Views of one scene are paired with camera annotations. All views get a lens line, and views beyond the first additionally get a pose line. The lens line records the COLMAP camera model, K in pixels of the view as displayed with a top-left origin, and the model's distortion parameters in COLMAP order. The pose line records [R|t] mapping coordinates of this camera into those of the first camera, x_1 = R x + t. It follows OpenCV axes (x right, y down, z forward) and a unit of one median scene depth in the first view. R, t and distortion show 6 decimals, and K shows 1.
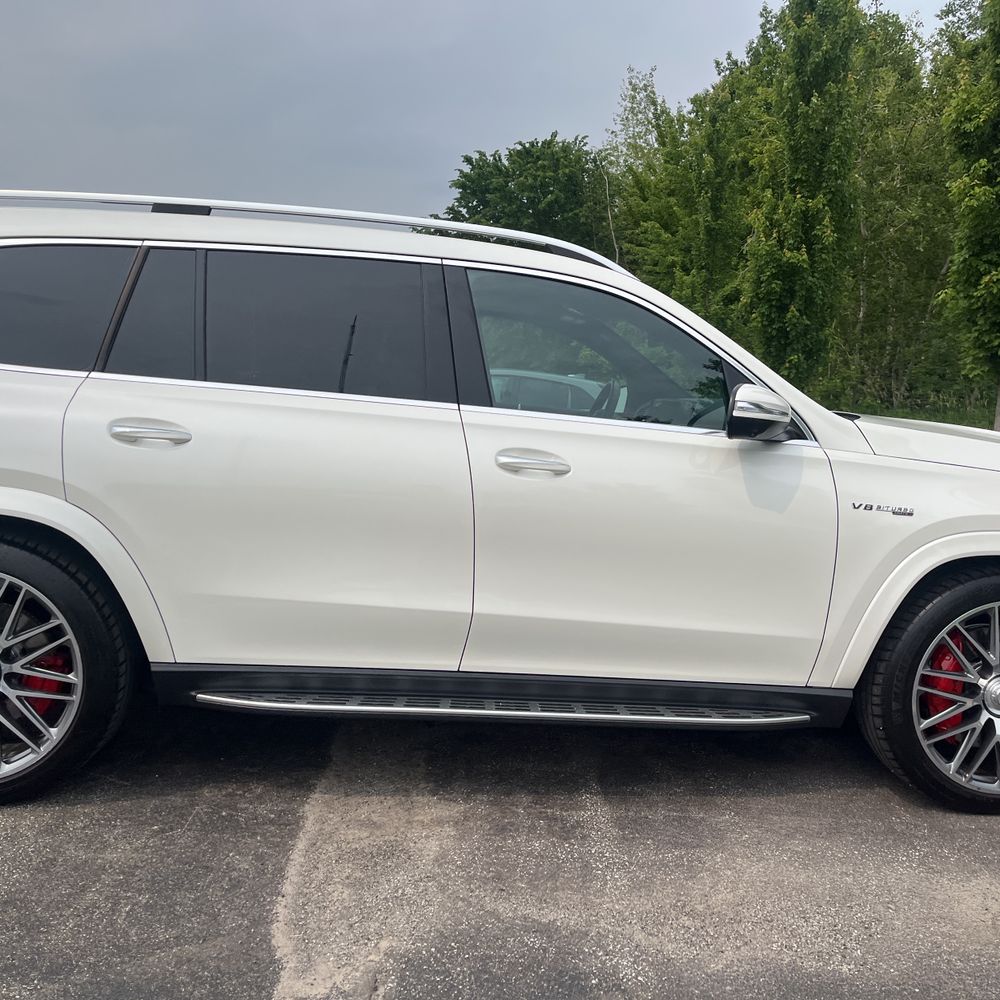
lens RADIAL K [[1019.4, 0, 507.6], [0, 1019.4, 506.7], [0, 0, 1]] dist [0.039066, 0.000000]
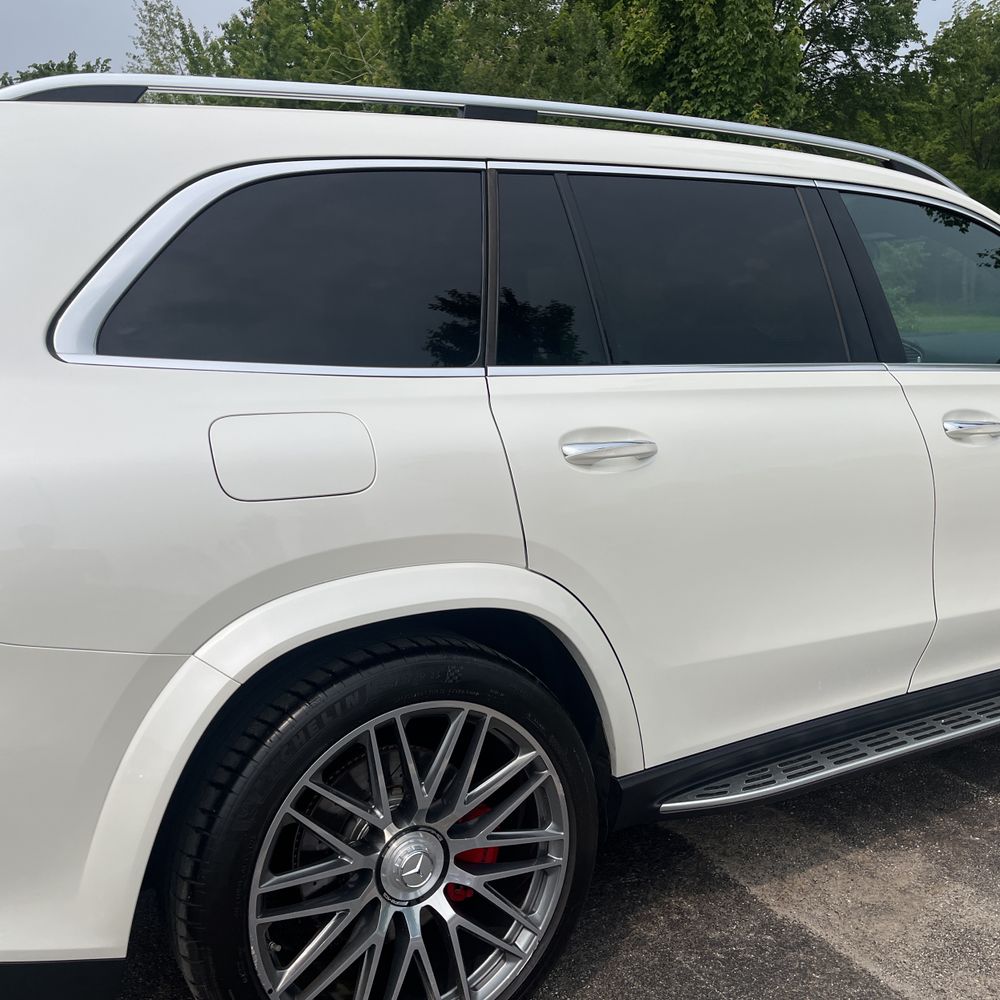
lens RADIAL K [[1019.4, 0, 494.8], [0, 1019.4, 495.1], [0, 0, 1]] dist [0.039066, 0.000000]
pose [[0.900671, -0.142538, 0.410456, -0.646433], [0.123509, 0.989679, 0.072665, -0.092665], [-0.416577, -0.014752, 0.908981, 0.391423]]
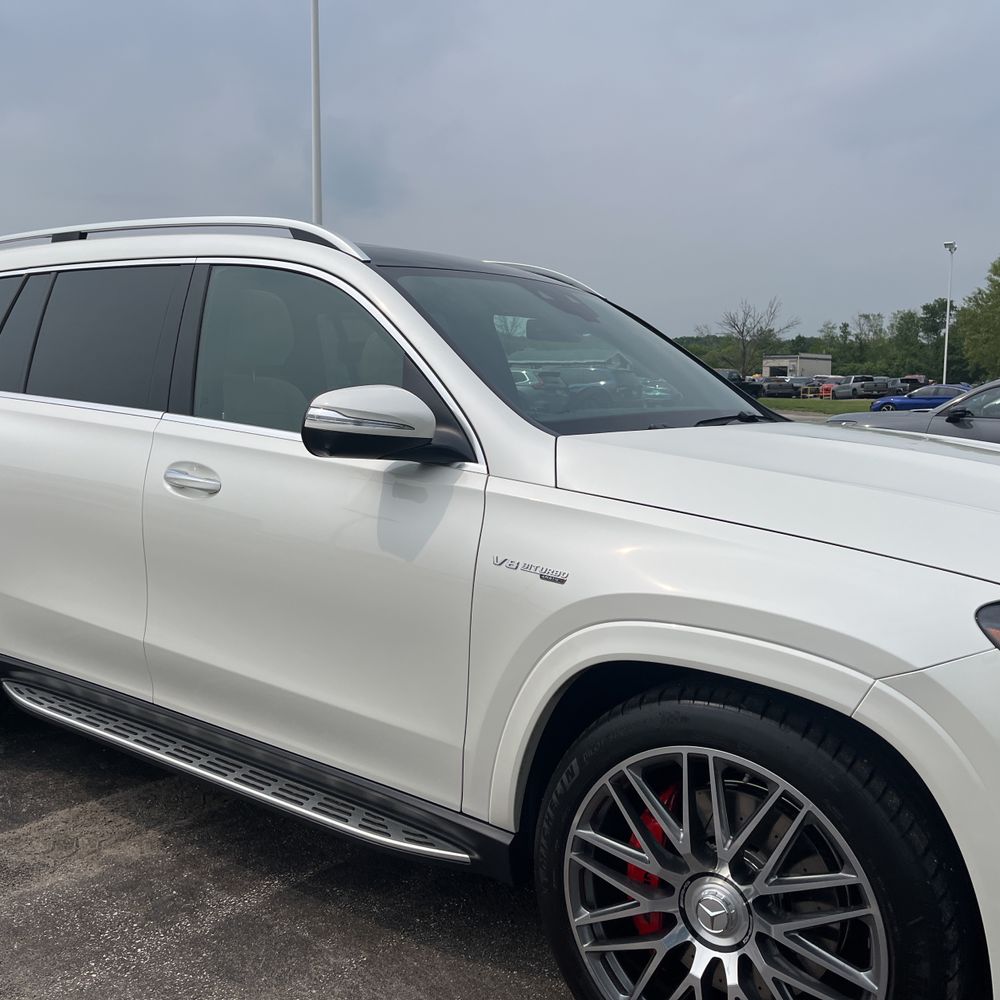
lens RADIAL K [[1019.4, 0, 507.8], [0, 1019.4, 497.5], [0, 0, 1]] dist [0.039066, 0.000000]
pose [[0.767760, 0.048190, -0.638923, 0.766532], [-0.065506, 0.997846, -0.003454, -0.040631], [0.637381, 0.044505, 0.769263, 0.477490]]
